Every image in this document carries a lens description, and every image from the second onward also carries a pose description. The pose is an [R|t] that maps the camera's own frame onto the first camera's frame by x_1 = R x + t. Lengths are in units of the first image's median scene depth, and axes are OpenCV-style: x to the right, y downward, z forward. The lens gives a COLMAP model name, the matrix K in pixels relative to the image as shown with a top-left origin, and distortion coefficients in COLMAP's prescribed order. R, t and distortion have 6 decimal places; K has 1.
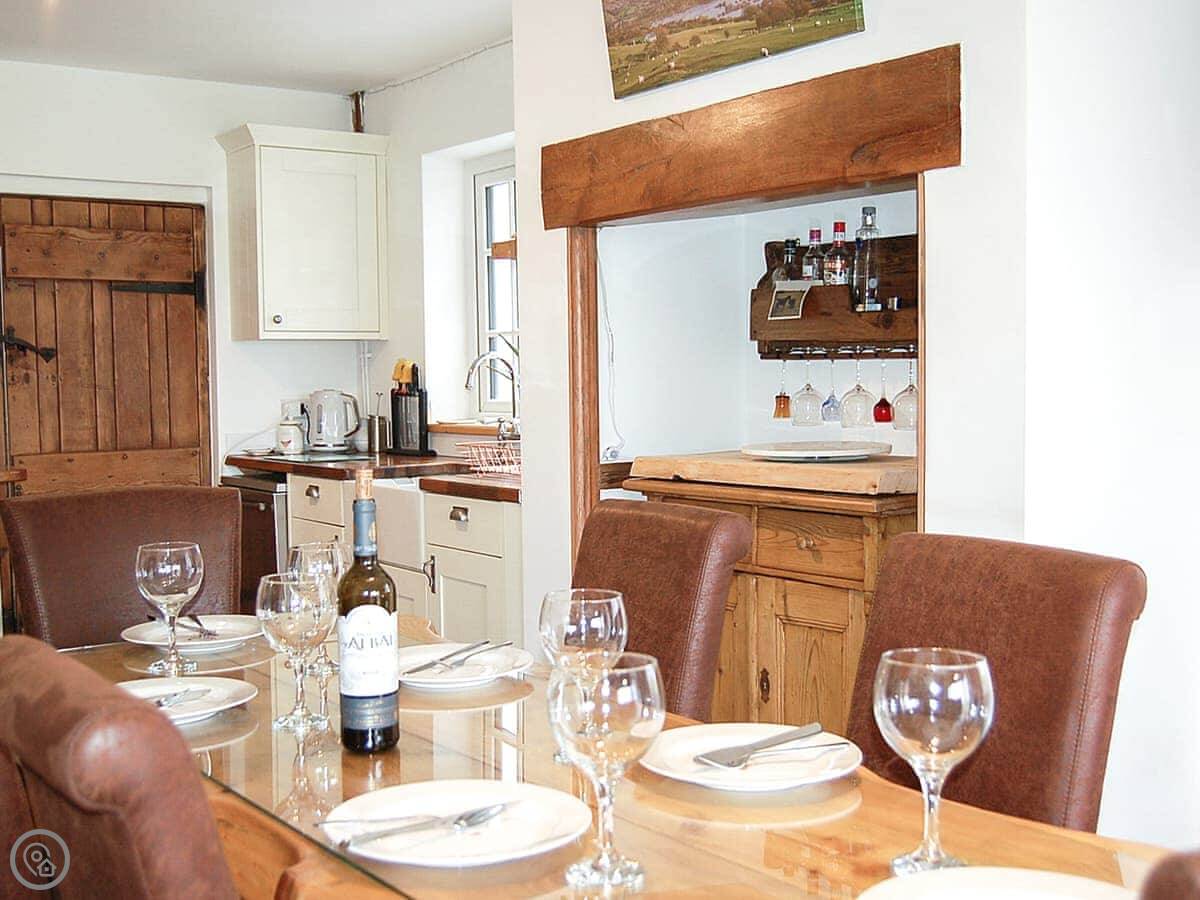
lens RADIAL K [[1411.3, 0, 605.5], [0, 1411.3, 445.4], [0, 0, 1]] dist [-0.061697, 0.000000]
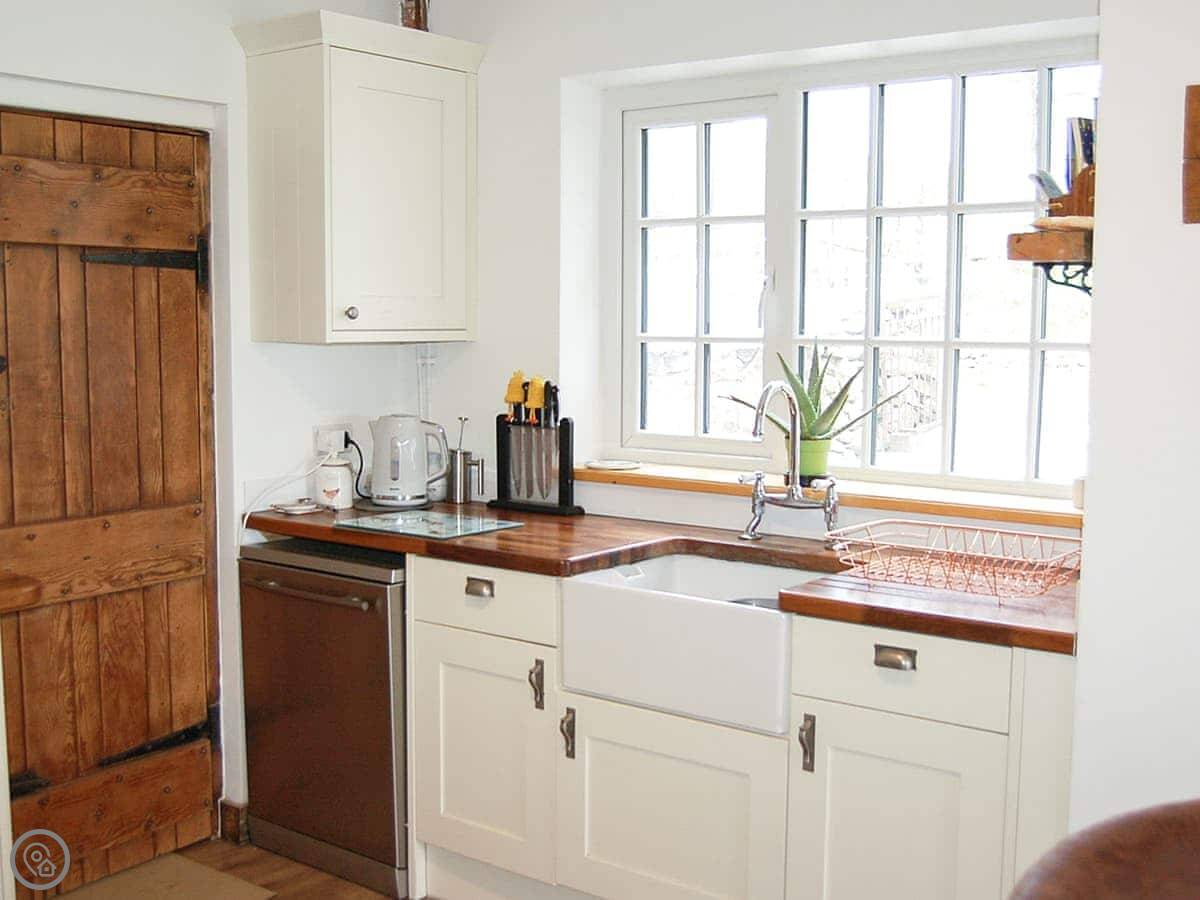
lens RADIAL K [[1411.3, 0, 594.2], [0, 1411.3, 449.0], [0, 0, 1]] dist [-0.061697, 0.000000]
pose [[0.959075, -0.008323, 0.283030, -0.309625], [-0.003717, 0.999112, 0.041975, -0.053685], [-0.283128, -0.041309, 0.958192, 0.329462]]
